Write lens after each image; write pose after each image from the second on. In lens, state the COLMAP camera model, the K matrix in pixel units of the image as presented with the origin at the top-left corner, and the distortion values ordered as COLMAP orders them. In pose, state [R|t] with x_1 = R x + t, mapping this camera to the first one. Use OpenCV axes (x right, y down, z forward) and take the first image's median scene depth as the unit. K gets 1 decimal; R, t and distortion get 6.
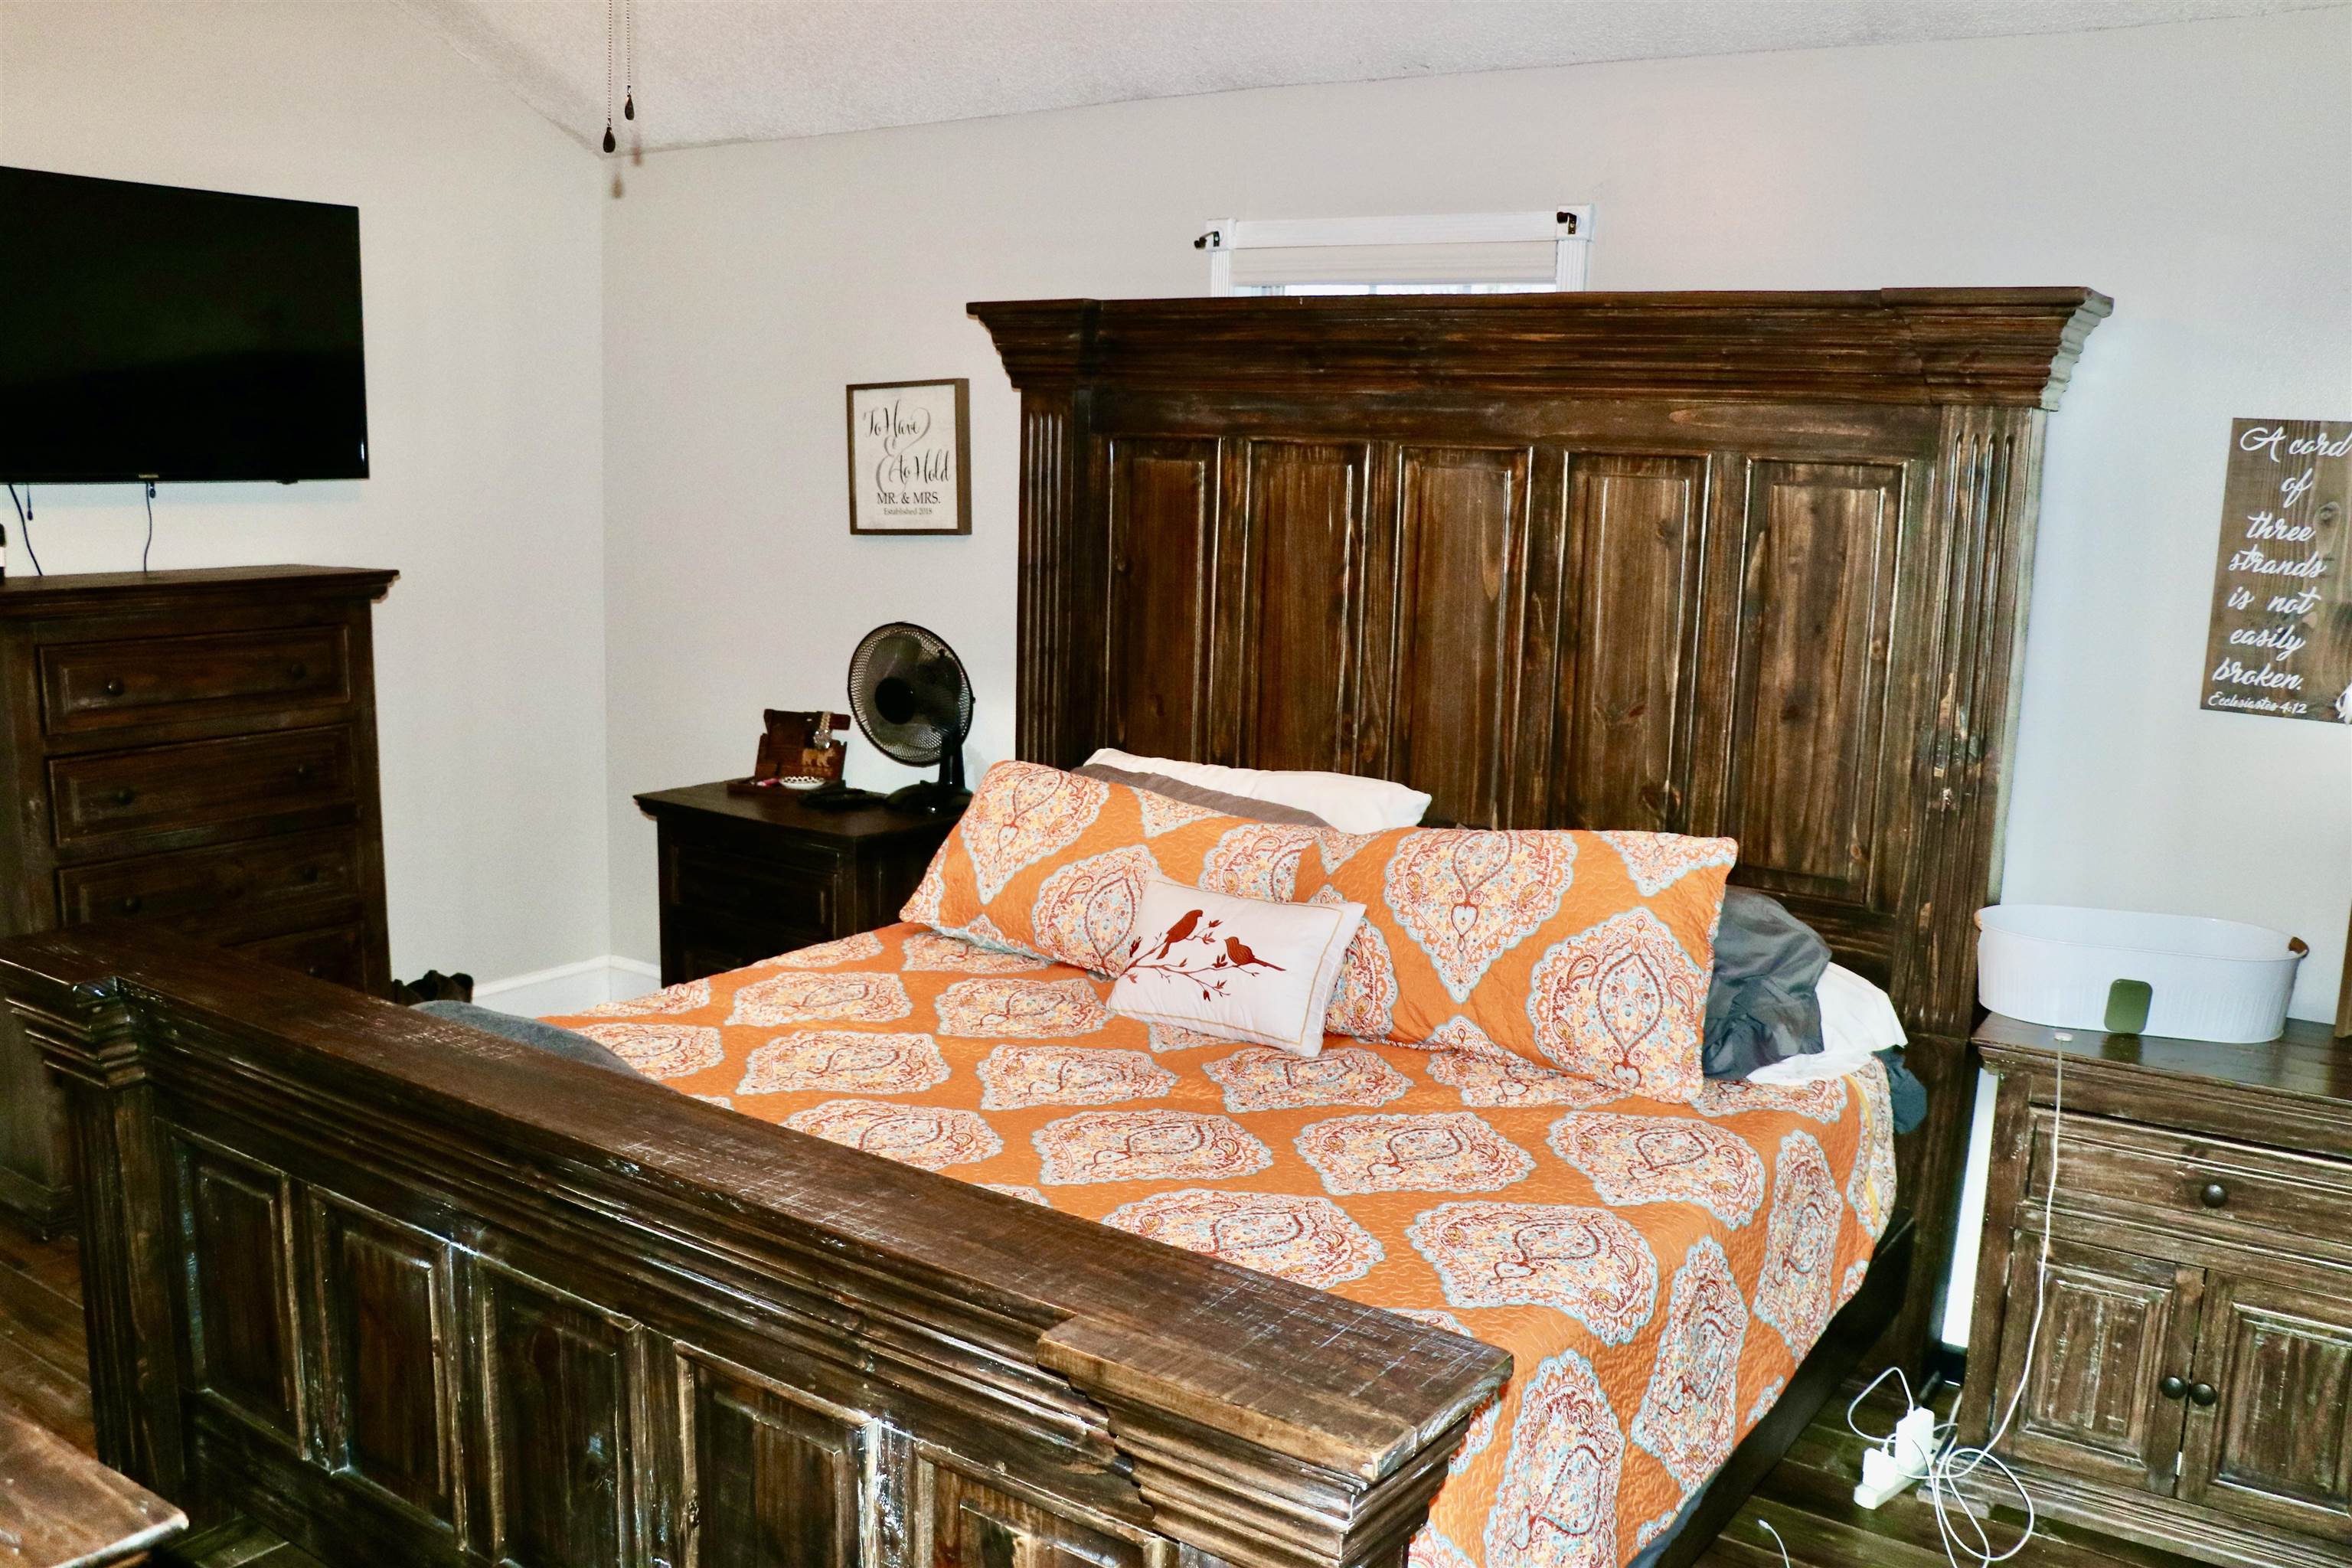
lens RADIAL K [[2025.7, 0, 1166.3], [0, 2025.7, 789.1], [0, 0, 1]] dist [-0.126876, 0.088373]
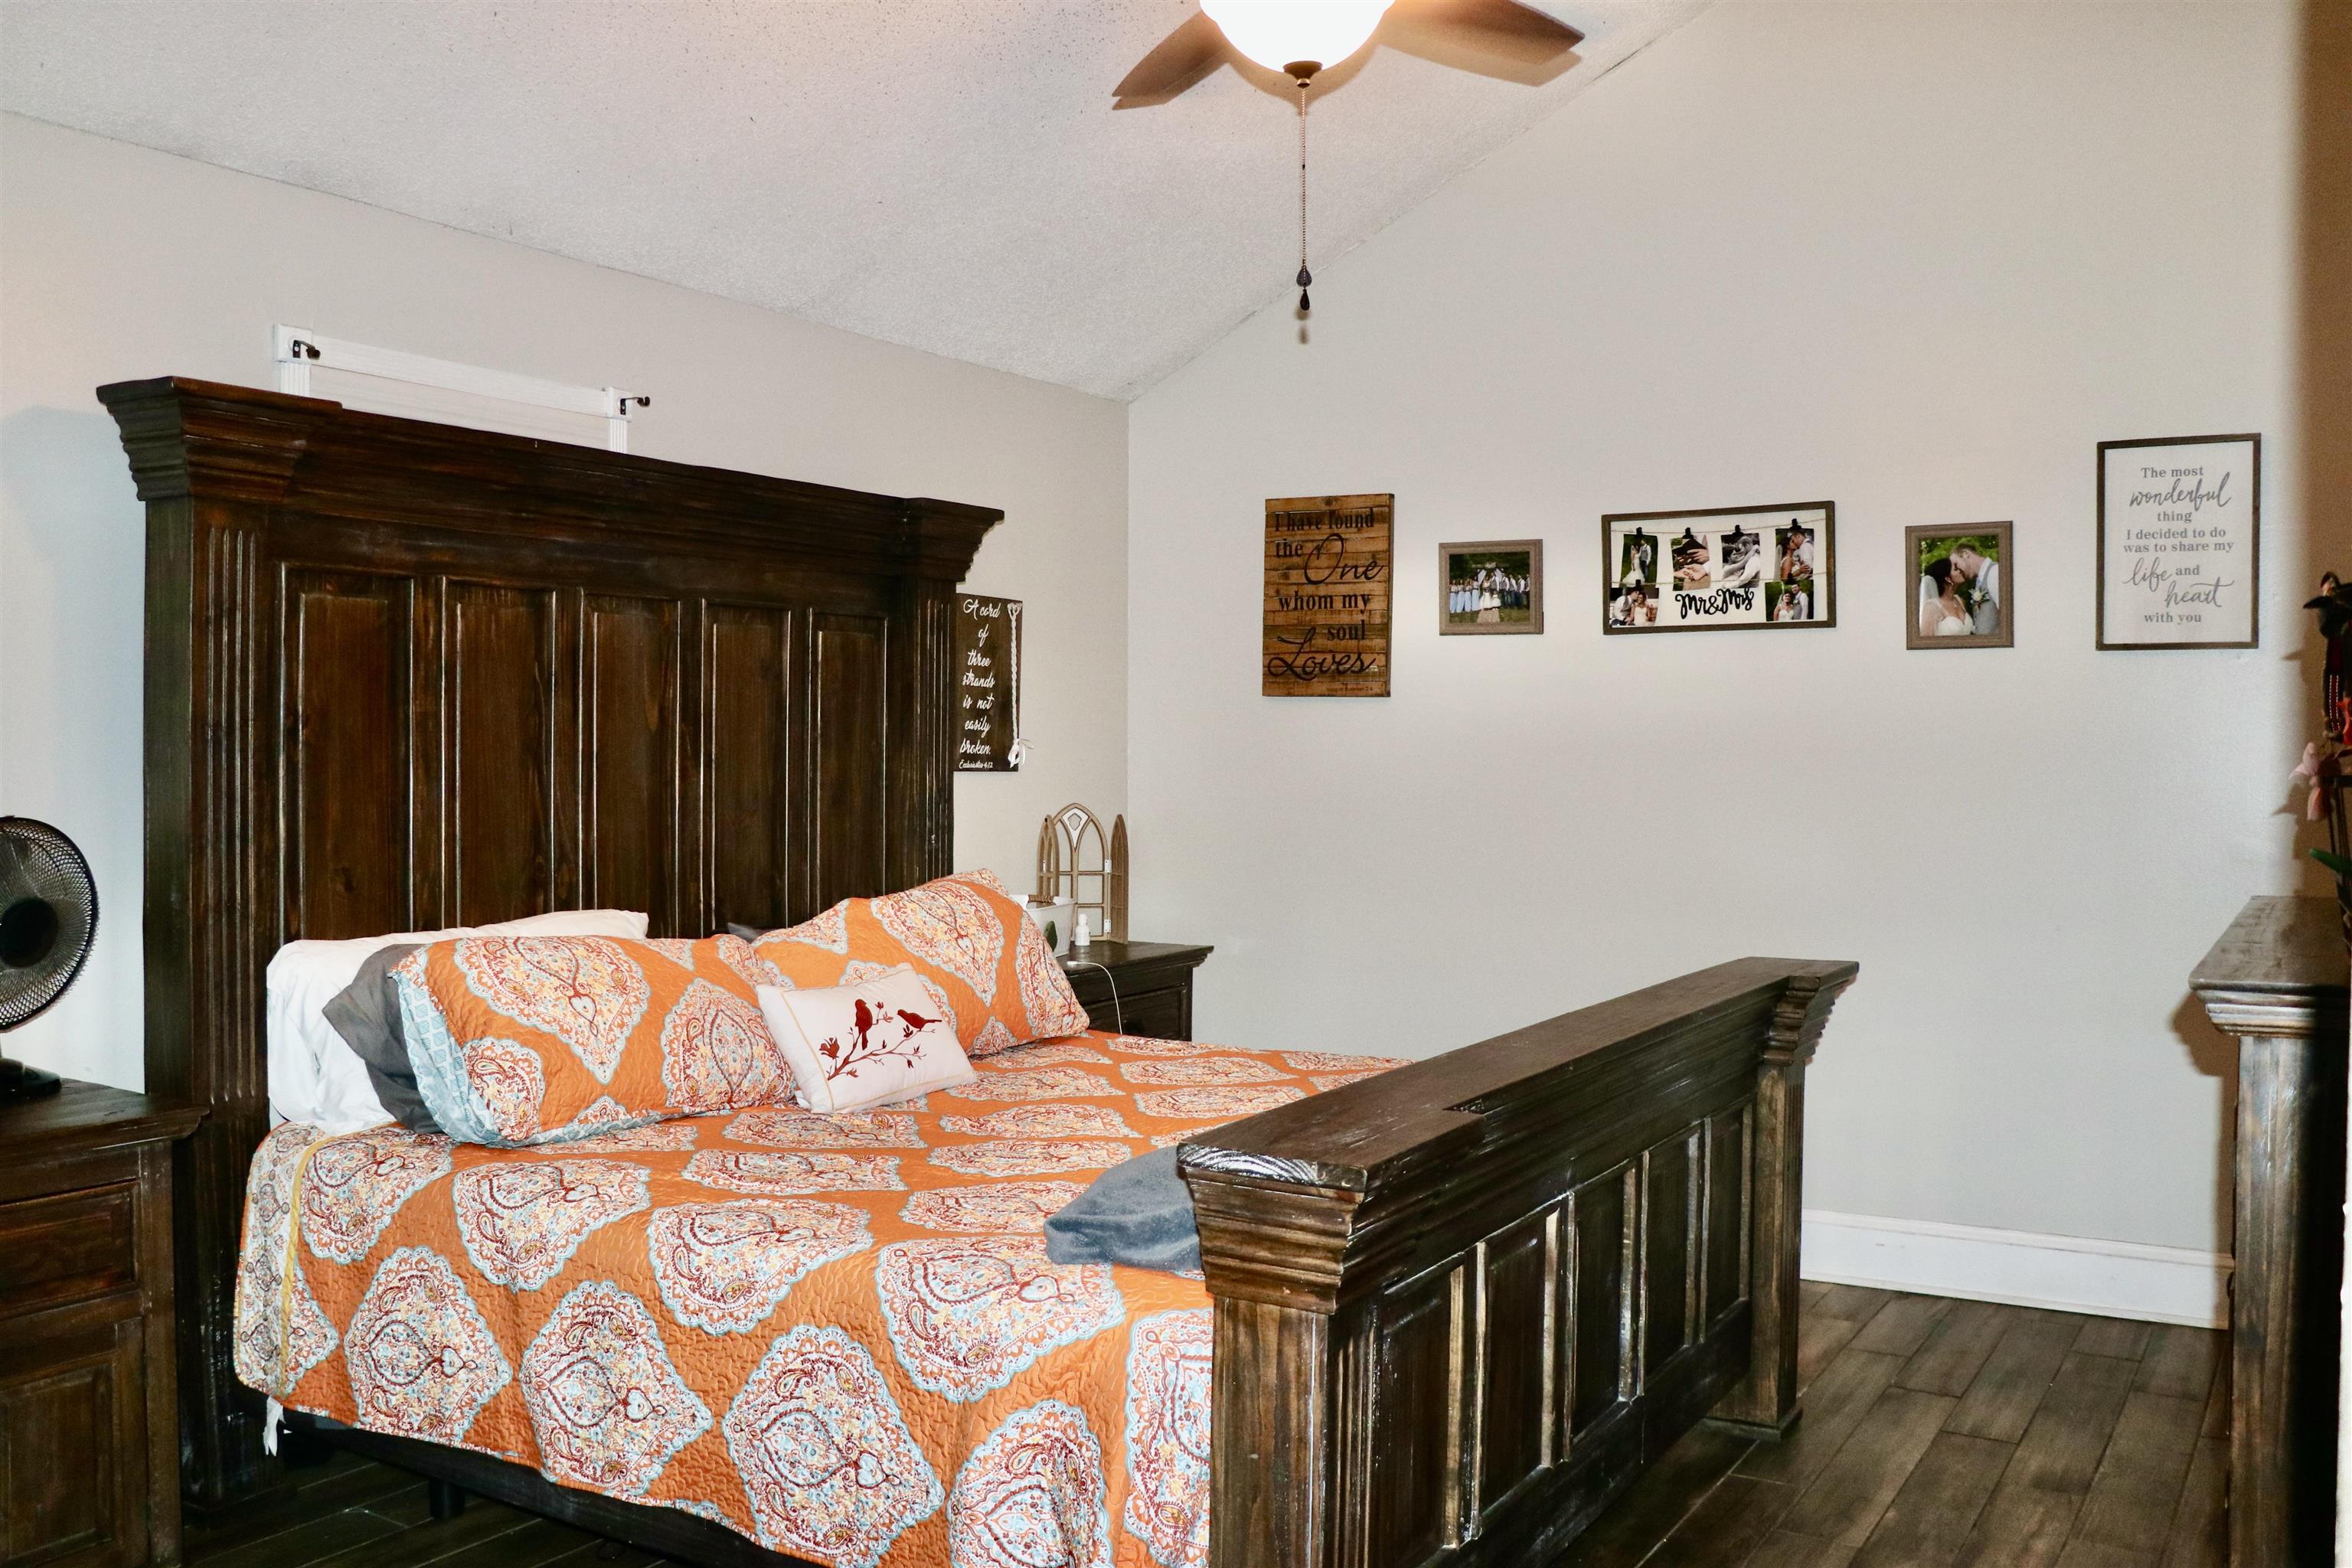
lens RADIAL K [[2025.7, 0, 1167.0], [0, 2025.7, 781.2], [0, 0, 1]] dist [-0.126876, 0.088373]
pose [[-0.058794, -0.043438, 0.997325, -0.956794], [0.166714, 0.984595, 0.052712, -0.076867], [-0.984251, 0.169367, -0.050647, 0.769267]]
